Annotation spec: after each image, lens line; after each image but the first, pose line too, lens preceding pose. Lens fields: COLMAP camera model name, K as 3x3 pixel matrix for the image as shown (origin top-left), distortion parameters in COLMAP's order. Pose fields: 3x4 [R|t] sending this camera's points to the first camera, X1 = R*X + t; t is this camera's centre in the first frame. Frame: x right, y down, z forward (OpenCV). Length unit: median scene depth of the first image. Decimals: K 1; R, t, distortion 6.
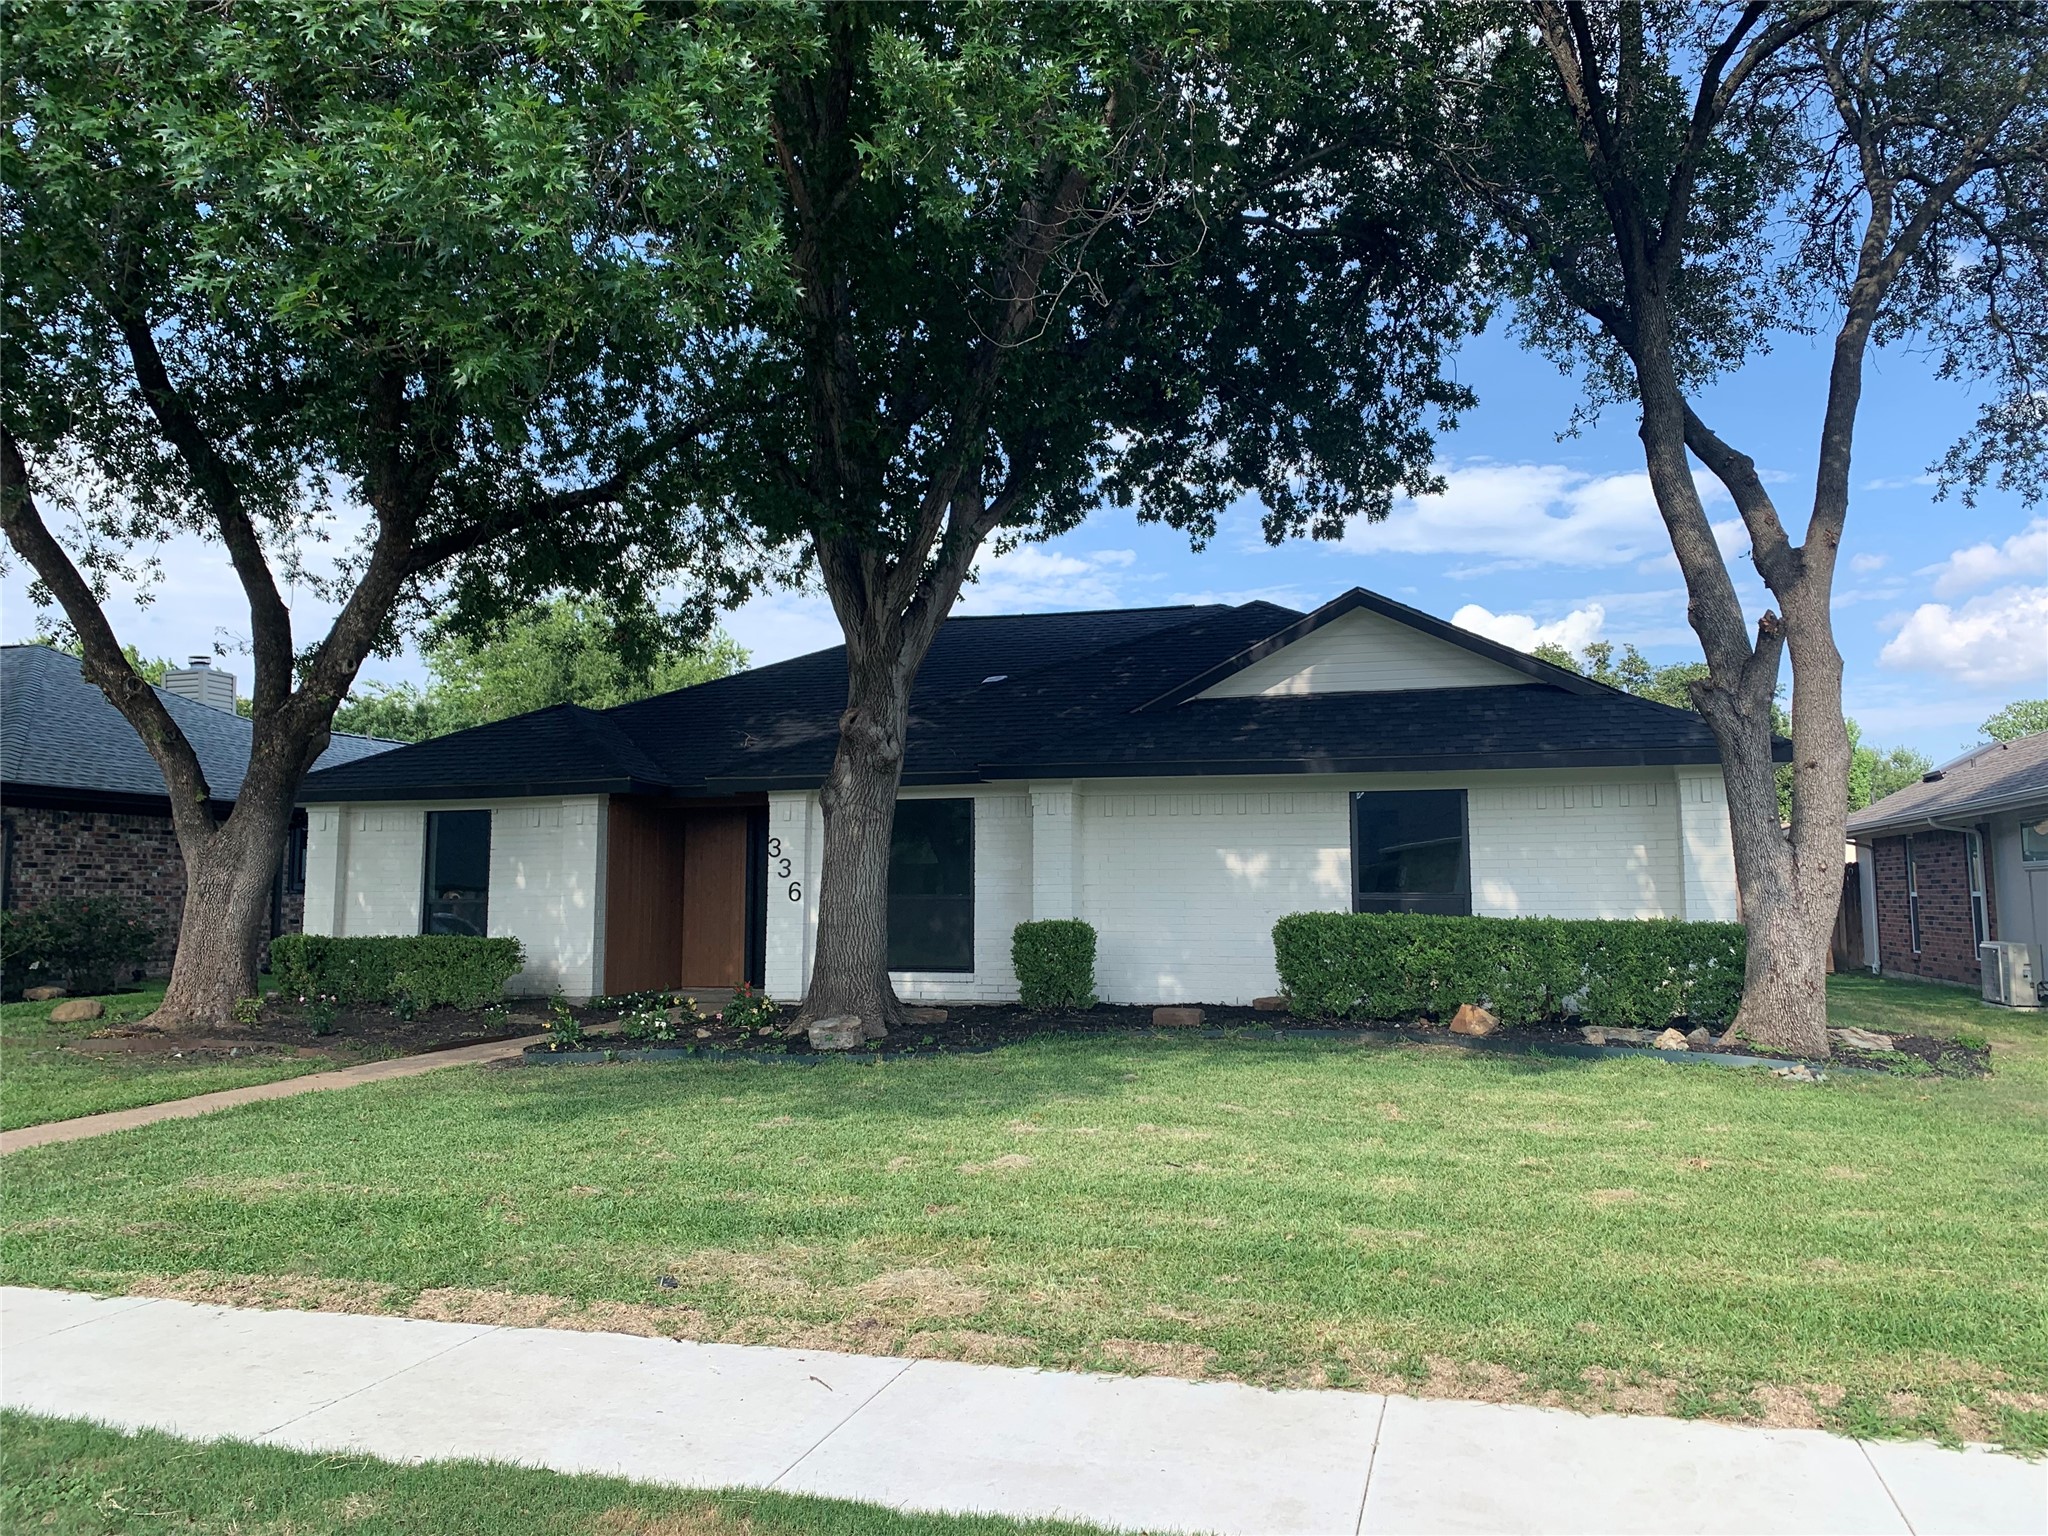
lens RADIAL K [[1560.0, 0, 1027.9], [0, 1560.0, 764.6], [0, 0, 1]] dist [0.048847, -0.075383]
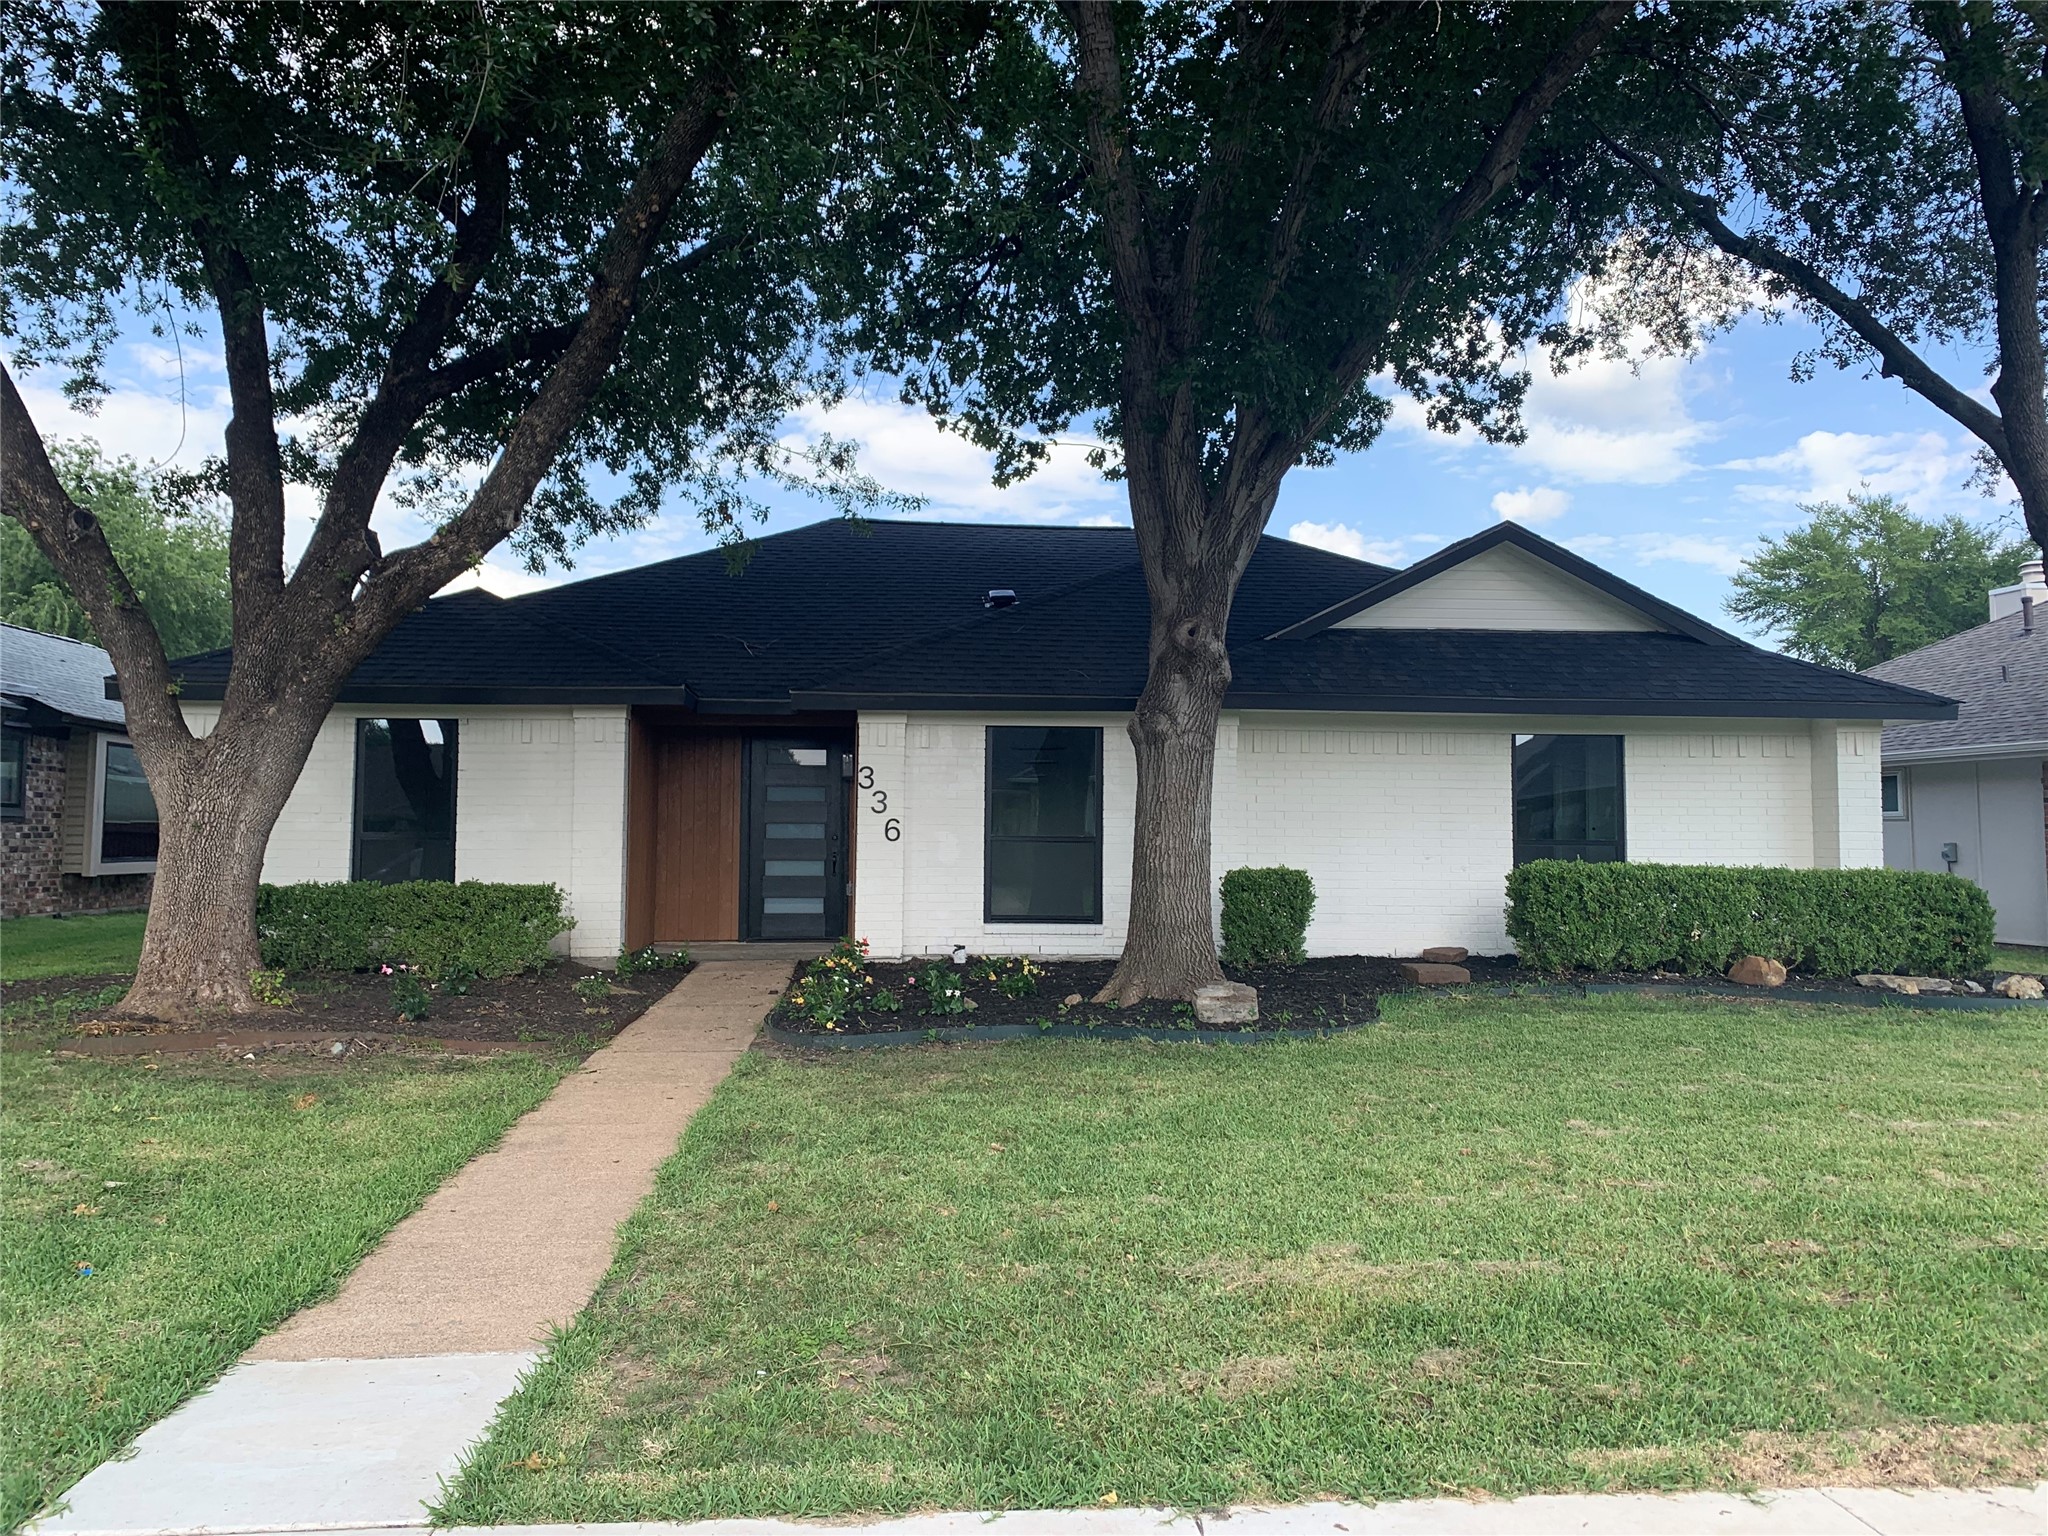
lens RADIAL K [[1560.0, 0, 1017.9], [0, 1560.0, 762.6], [0, 0, 1]] dist [0.048847, -0.075383]
pose [[0.933623, 0.026274, 0.357293, -0.426267], [-0.040829, 0.998613, 0.033255, 0.014952], [-0.355924, -0.045635, 0.933400, 0.204759]]
